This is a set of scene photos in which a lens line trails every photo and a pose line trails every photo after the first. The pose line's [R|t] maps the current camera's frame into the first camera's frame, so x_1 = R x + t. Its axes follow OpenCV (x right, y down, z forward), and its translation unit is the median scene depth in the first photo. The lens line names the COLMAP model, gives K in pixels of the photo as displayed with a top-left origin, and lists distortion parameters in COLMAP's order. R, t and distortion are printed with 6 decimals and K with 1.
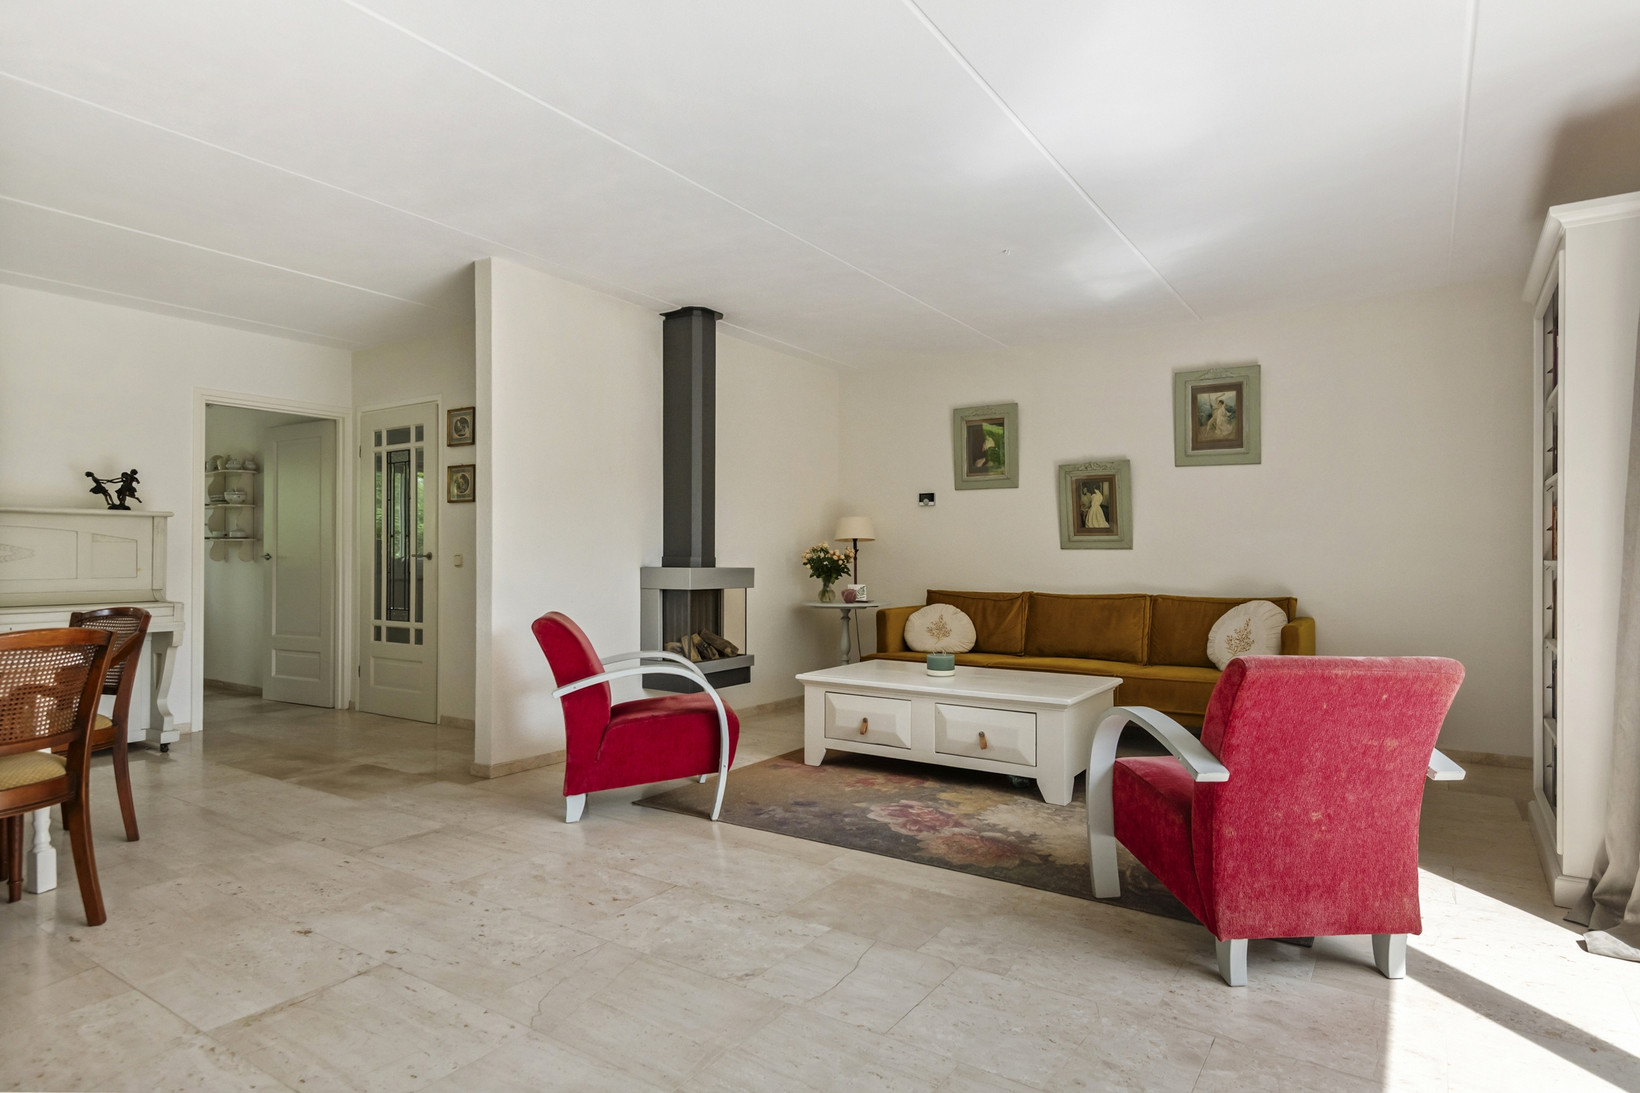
lens RADIAL K [[869.4, 0, 817.7], [0, 869.4, 551.3], [0, 0, 1]] dist [0.042967, -0.027349]
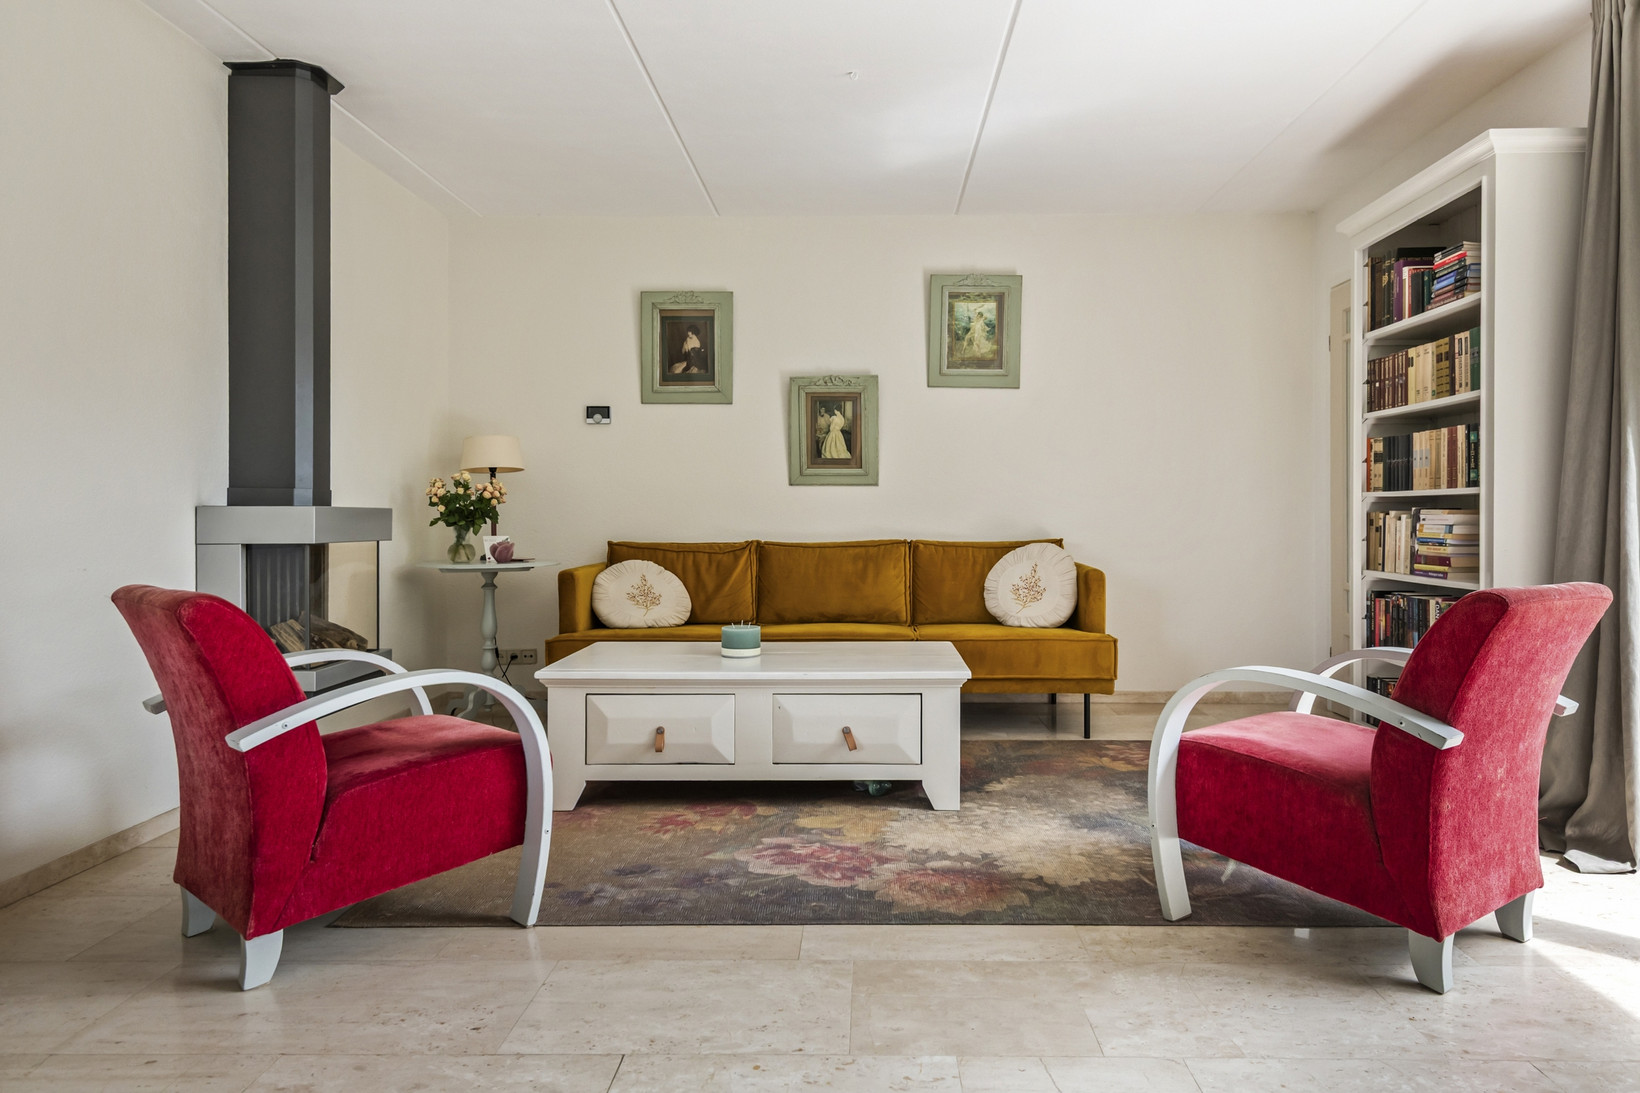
lens RADIAL K [[1076.8, 0, 835.0], [0, 1076.8, 508.1], [0, 0, 1]] dist [0.038293, -0.029311]
pose [[0.843749, -0.000379, 0.536739, -0.266507], [-0.001596, 0.999994, 0.003216, 0.019358], [-0.536736, -0.003570, 0.843743, 0.218514]]
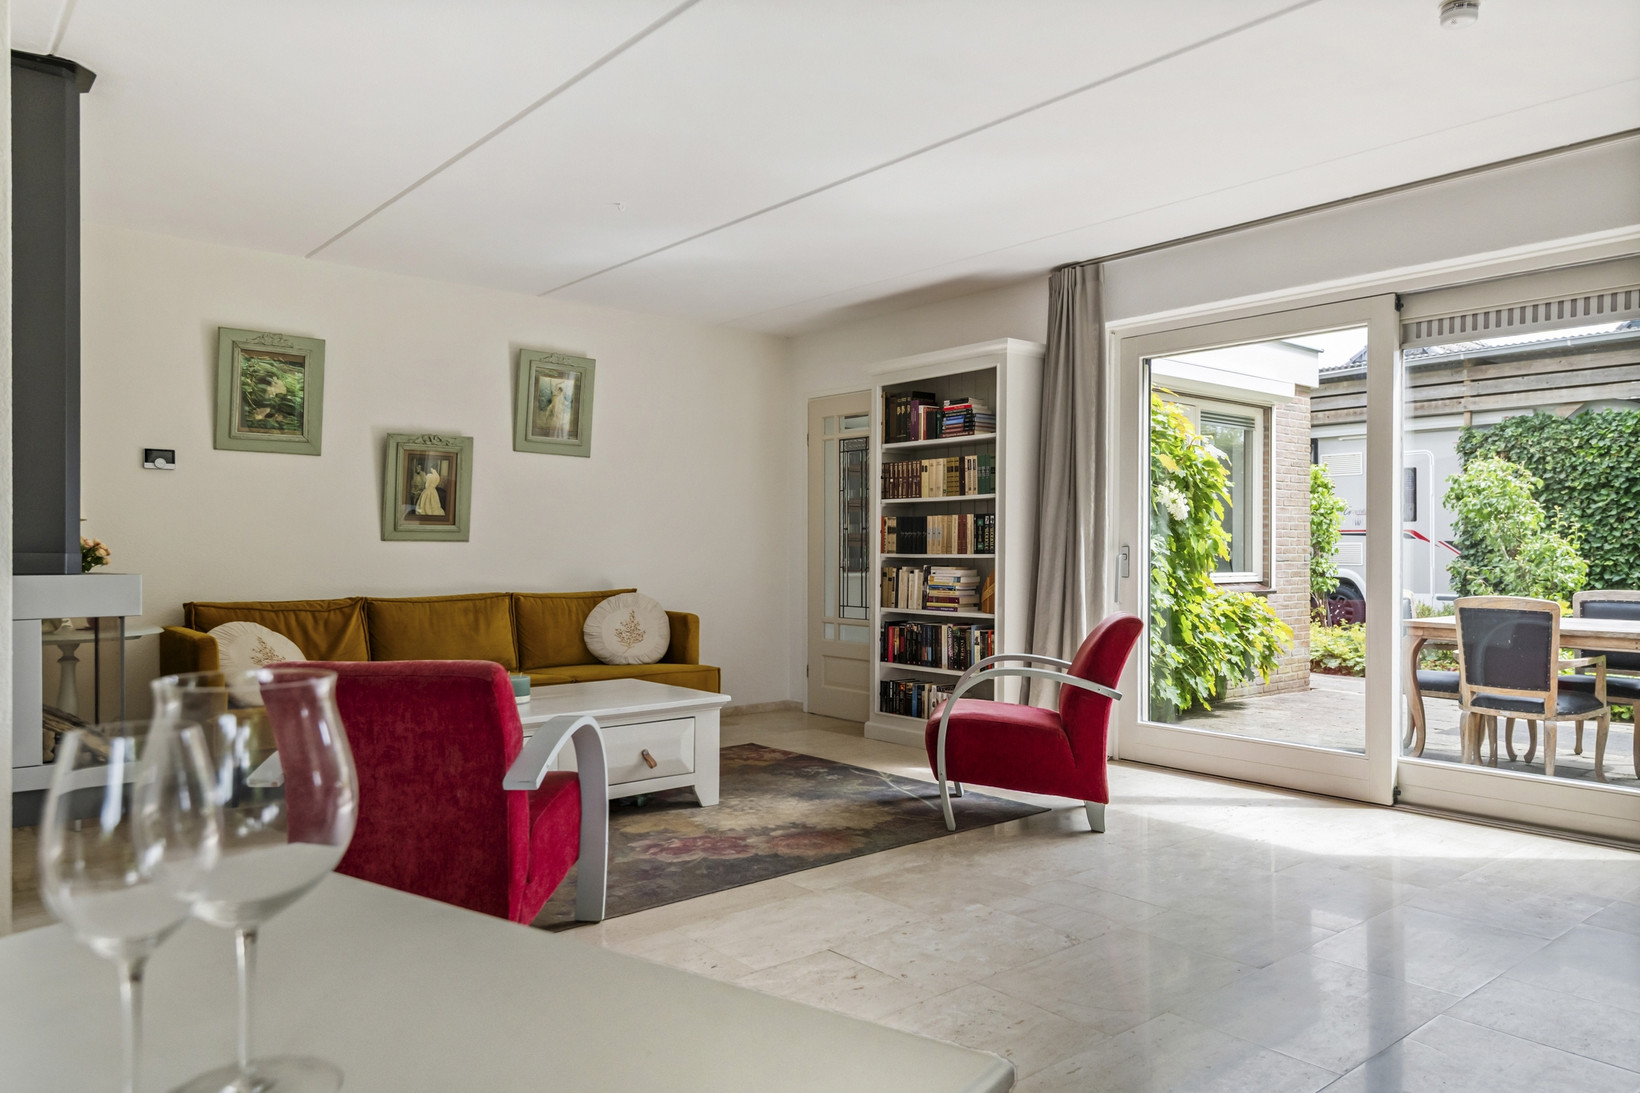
lens RADIAL K [[1121.5, 0, 814.9], [0, 1121.5, 553.6], [0, 0, 1]] dist [0.026888, -0.000918]
pose [[0.281819, -0.004737, 0.959456, -0.758213], [-0.008990, 0.999931, 0.007577, -0.002524], [-0.959425, -0.010761, 0.281757, 0.453433]]
